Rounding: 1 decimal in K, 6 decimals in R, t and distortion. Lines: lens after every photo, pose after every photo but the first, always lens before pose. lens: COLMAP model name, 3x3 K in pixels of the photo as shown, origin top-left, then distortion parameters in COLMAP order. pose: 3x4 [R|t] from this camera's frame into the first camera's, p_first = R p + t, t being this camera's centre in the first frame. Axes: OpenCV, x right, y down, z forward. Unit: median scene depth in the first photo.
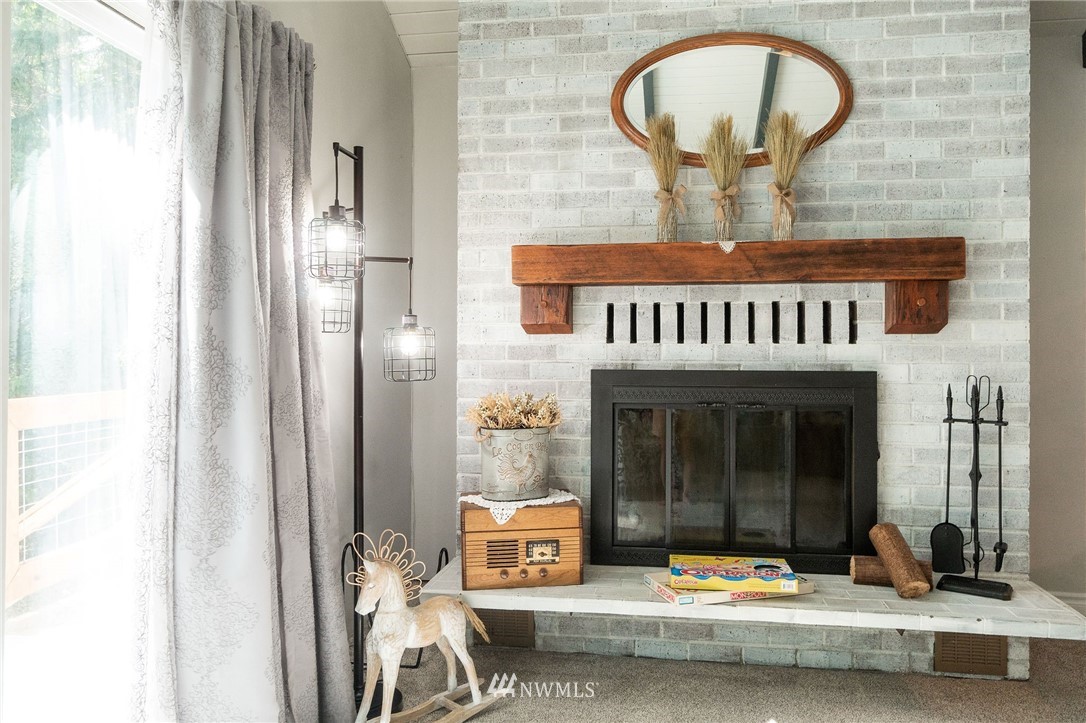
lens RADIAL K [[804.4, 0, 543.1], [0, 804.4, 347.0], [0, 0, 1]] dist [-0.001510, -0.001313]
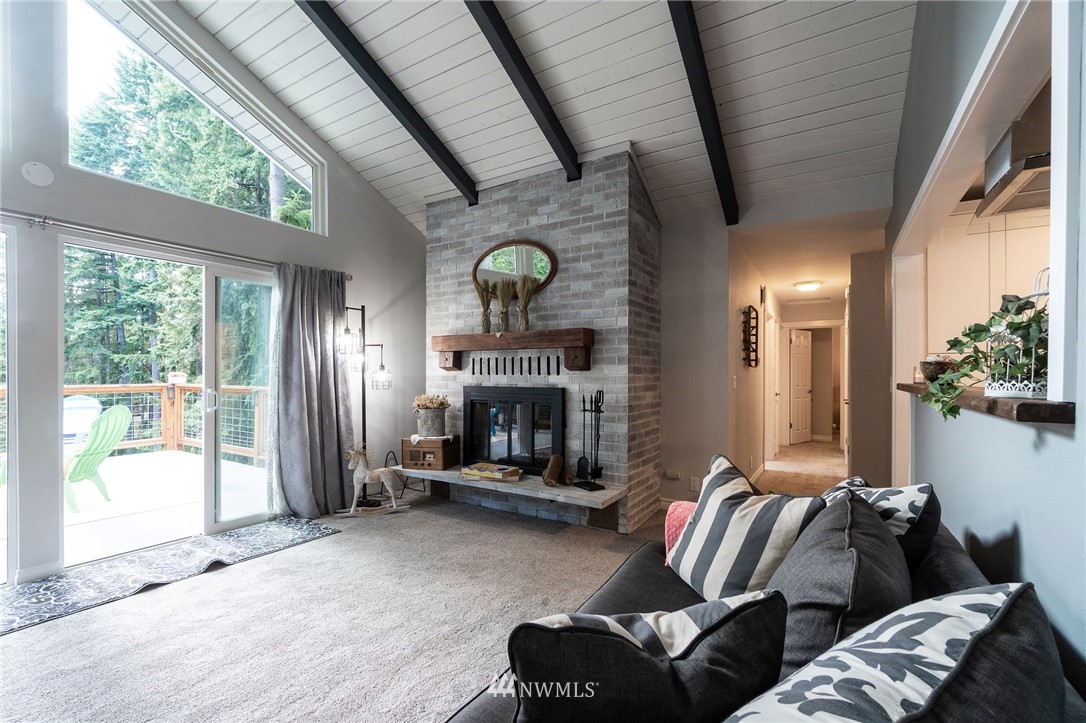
lens RADIAL K [[480.1, 0, 517.6], [0, 480.1, 377.9], [0, 0, 1]] dist [-0.000798, -0.000138]
pose [[0.907744, 0.003816, -0.419506, 0.846131], [-0.000195, 0.999962, 0.008675, -0.008956], [0.419524, -0.007793, 0.907711, -0.256053]]
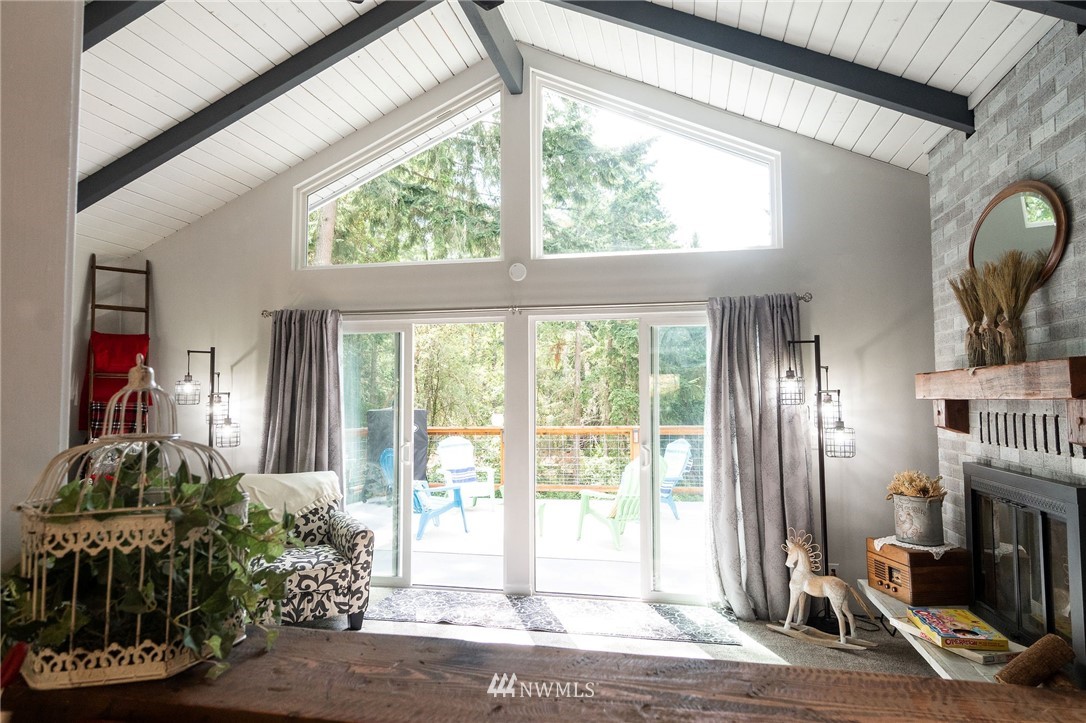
lens RADIAL K [[666.9, 0, 560.0], [0, 666.9, 362.6], [0, 0, 1]] dist [-0.002512, -0.000812]
pose [[-0.032283, -0.054753, -0.997978, 1.246561], [0.009337, 0.998438, -0.055080, -0.085328], [0.999435, -0.011096, -0.031721, 0.375013]]
